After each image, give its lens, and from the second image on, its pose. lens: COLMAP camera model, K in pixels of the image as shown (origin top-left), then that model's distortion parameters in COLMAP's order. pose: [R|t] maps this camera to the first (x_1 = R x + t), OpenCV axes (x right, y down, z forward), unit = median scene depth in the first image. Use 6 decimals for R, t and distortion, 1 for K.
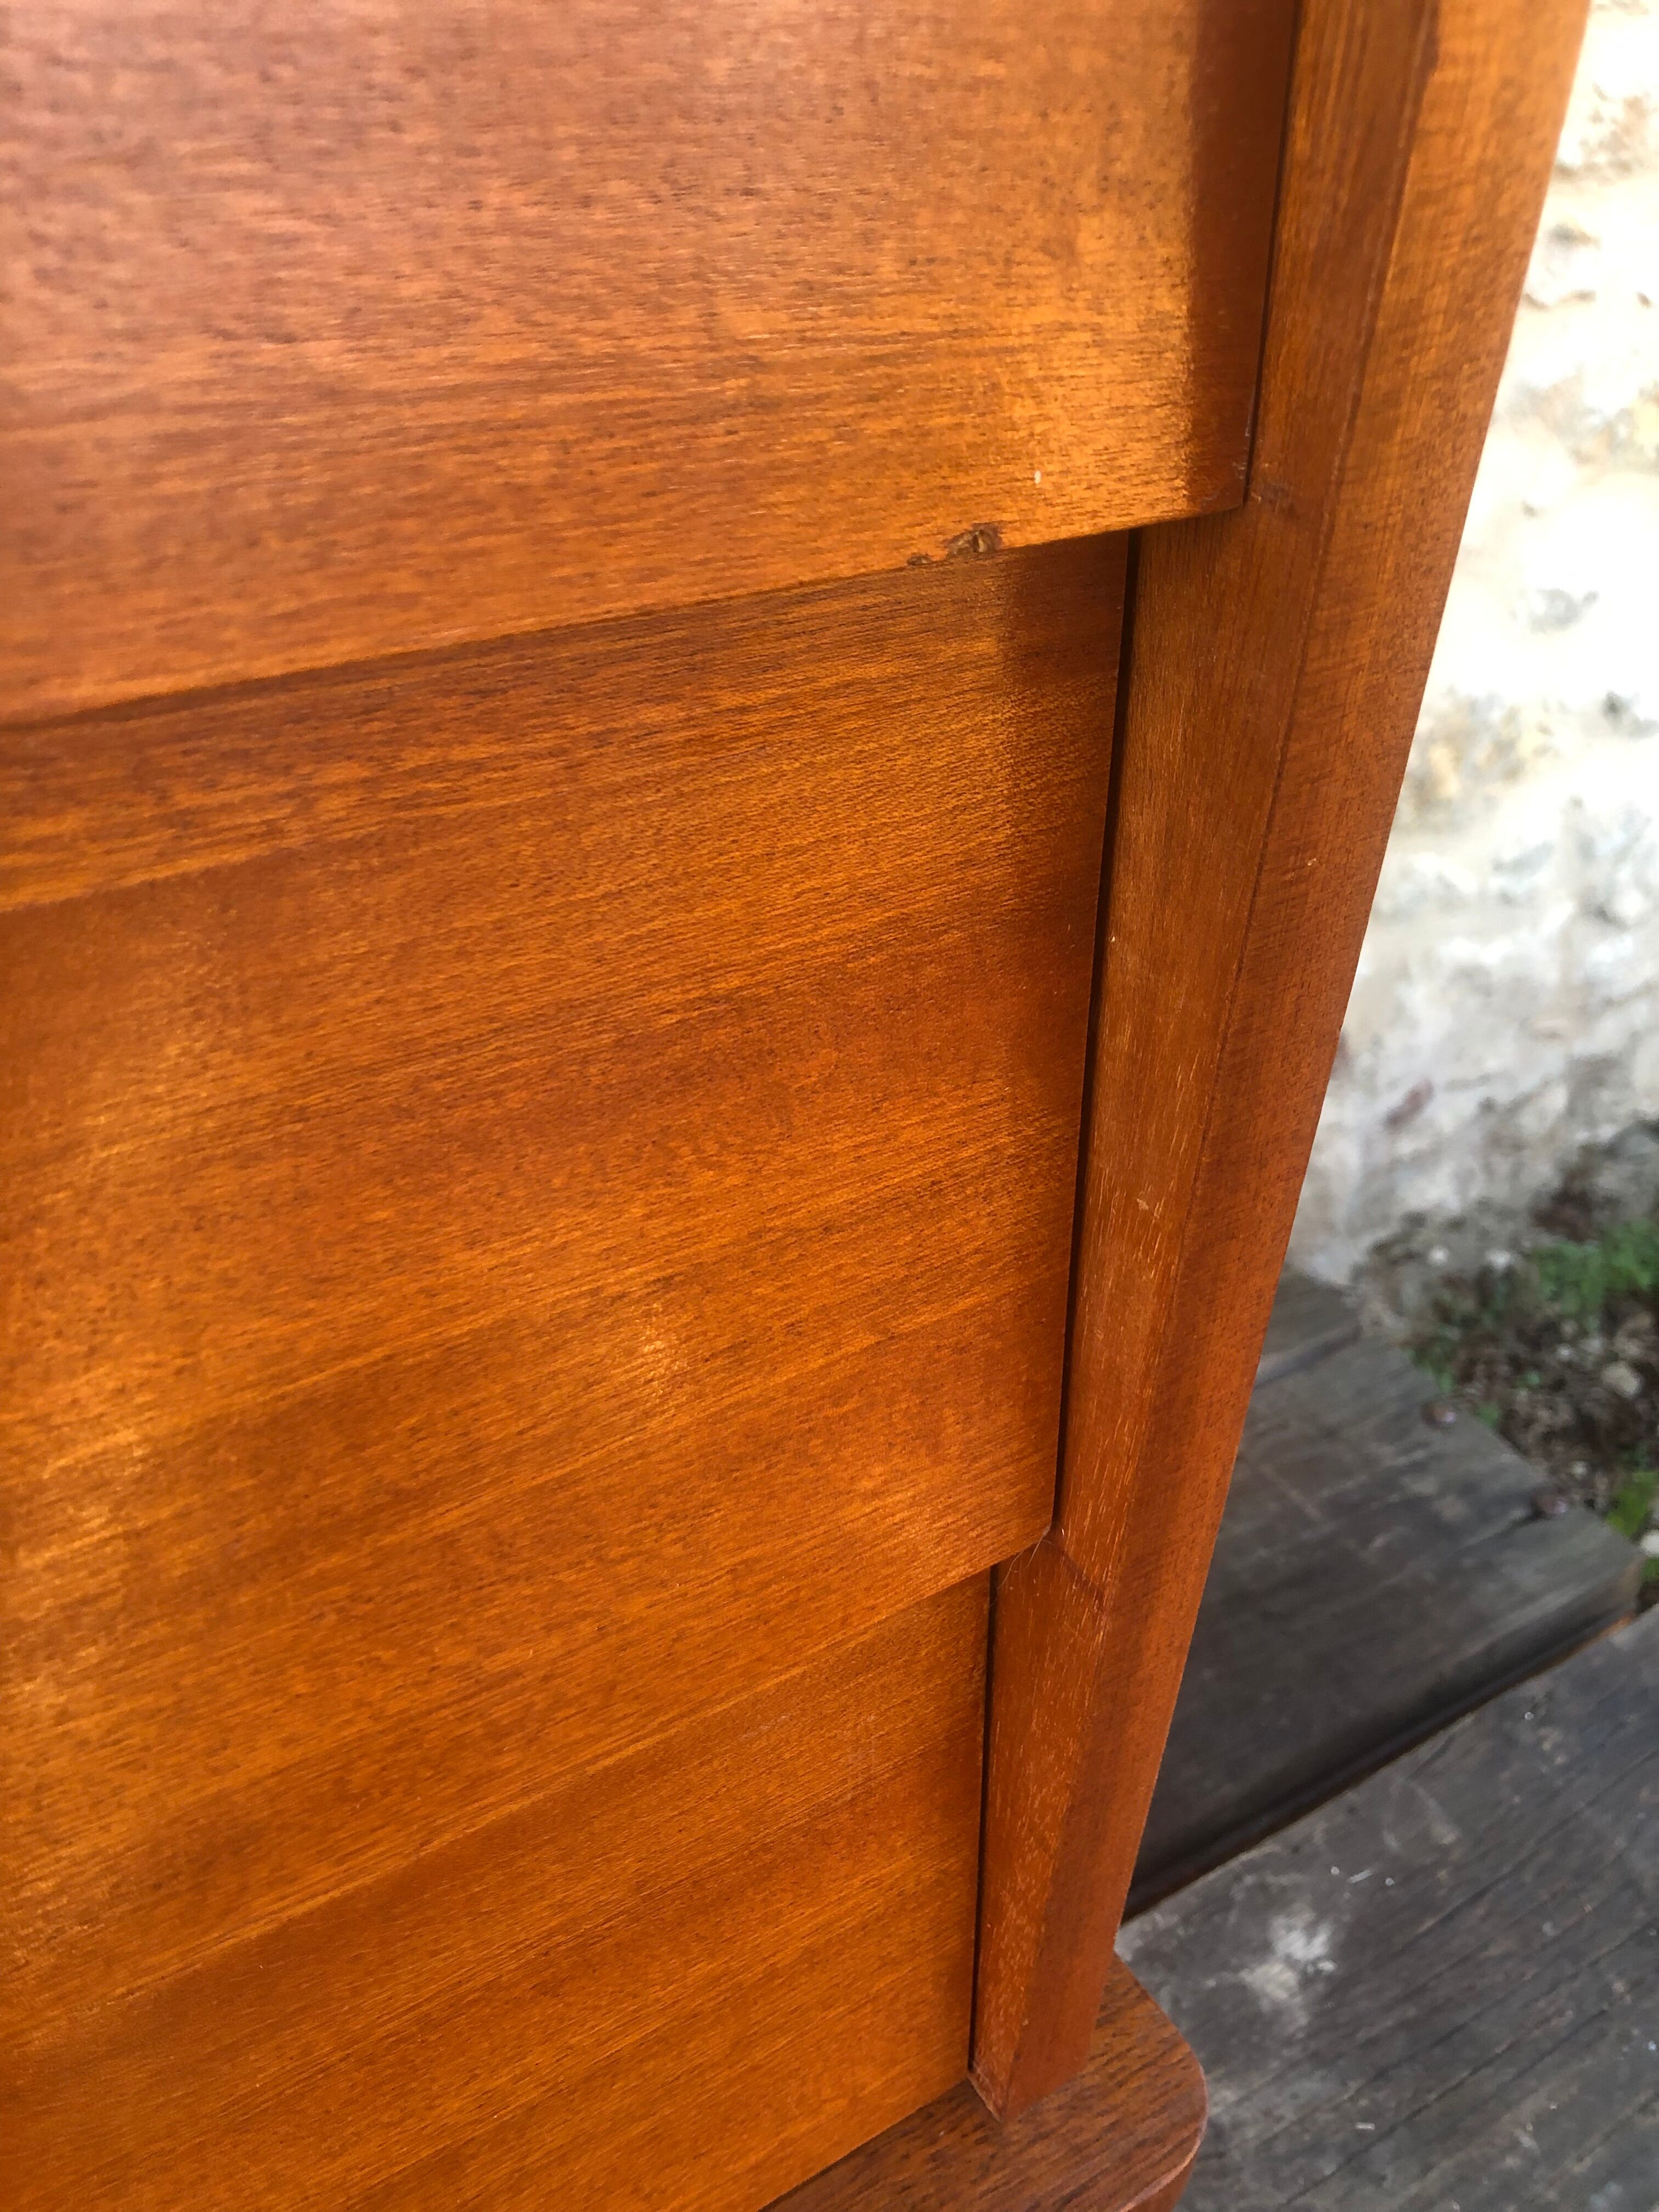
lens RADIAL K [[1826.1, 0, 826.9], [0, 1826.1, 1082.0], [0, 0, 1]] dist [0.005326, 0.009098]
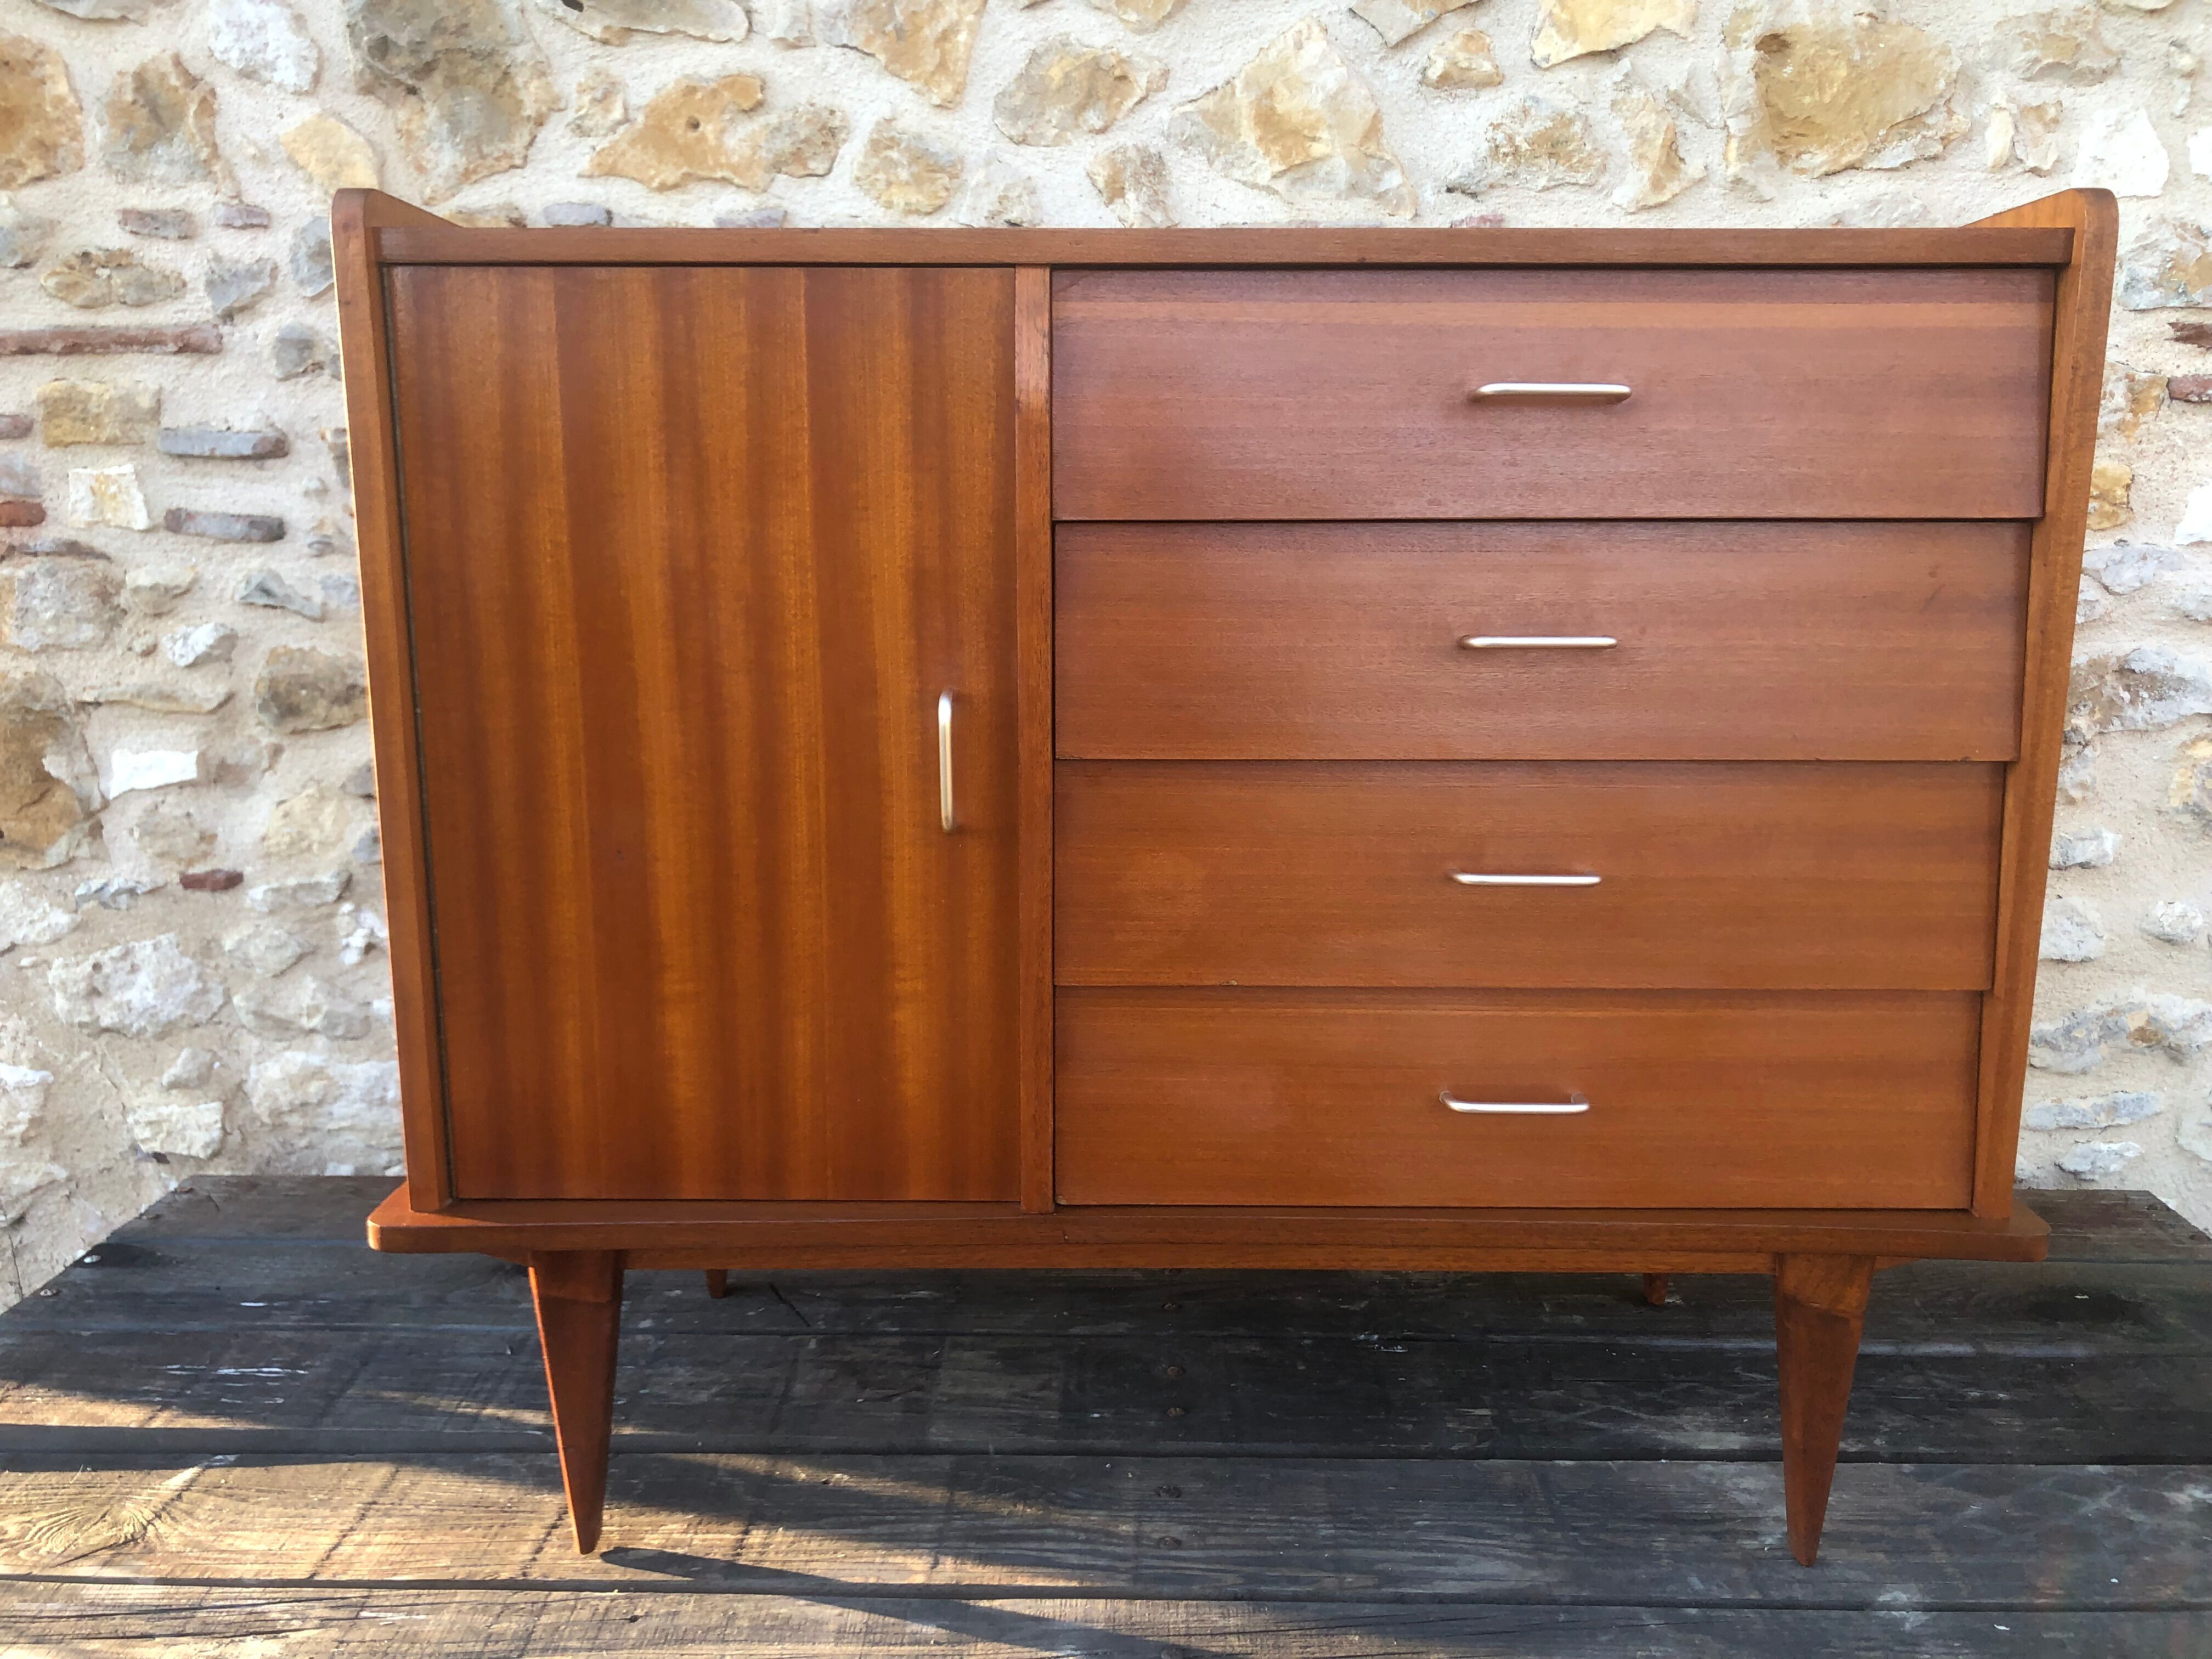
lens RADIAL K [[1826.1, 0, 1104.4], [0, 1826.1, 813.5], [0, 0, 1]] dist [0.005326, 0.009098]
pose [[0.843286, 0.064771, -0.533547, 0.270756], [-0.274232, 0.905622, -0.323490, 0.791927], [0.462239, 0.419111, 0.781461, -1.523705]]
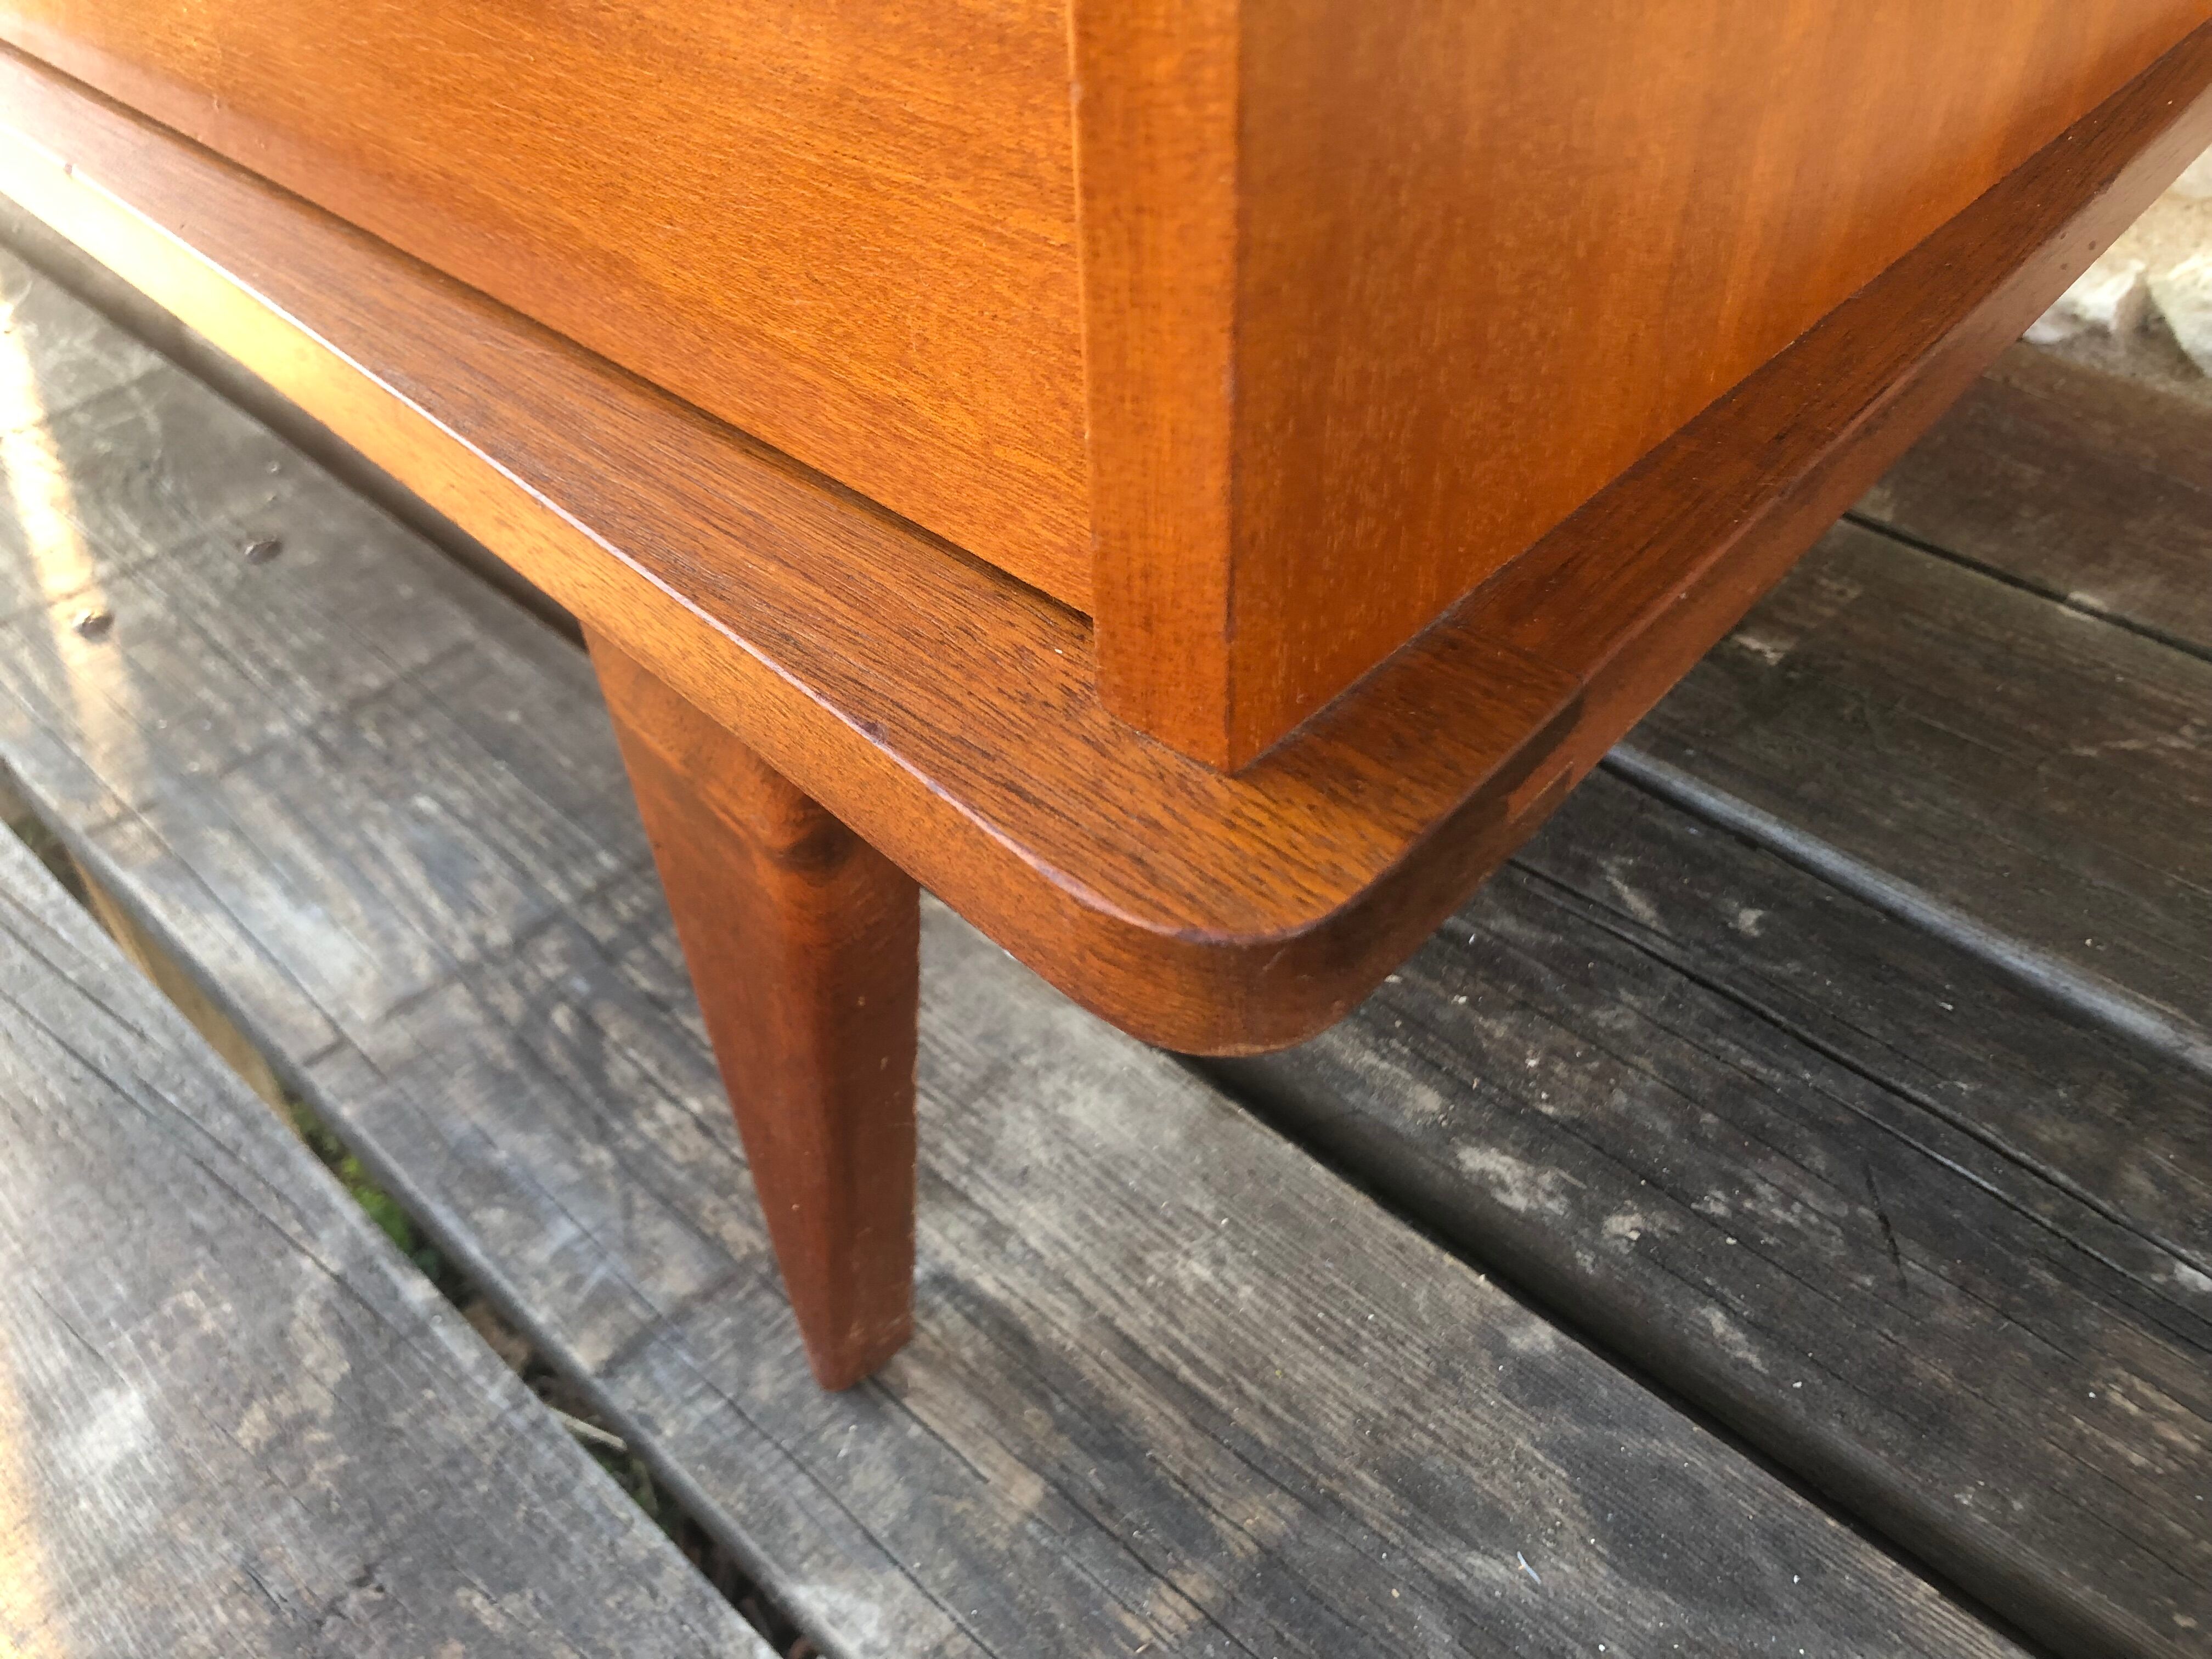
lens RADIAL K [[1826.1, 0, 1115.4], [0, 1826.1, 837.9], [0, 0, 1]] dist [0.005326, 0.009098]
pose [[0.264982, 0.623968, -0.735152, 0.310103], [-0.513723, 0.736548, 0.439984, 0.181334], [0.816011, 0.261077, 0.515718, 0.383078]]
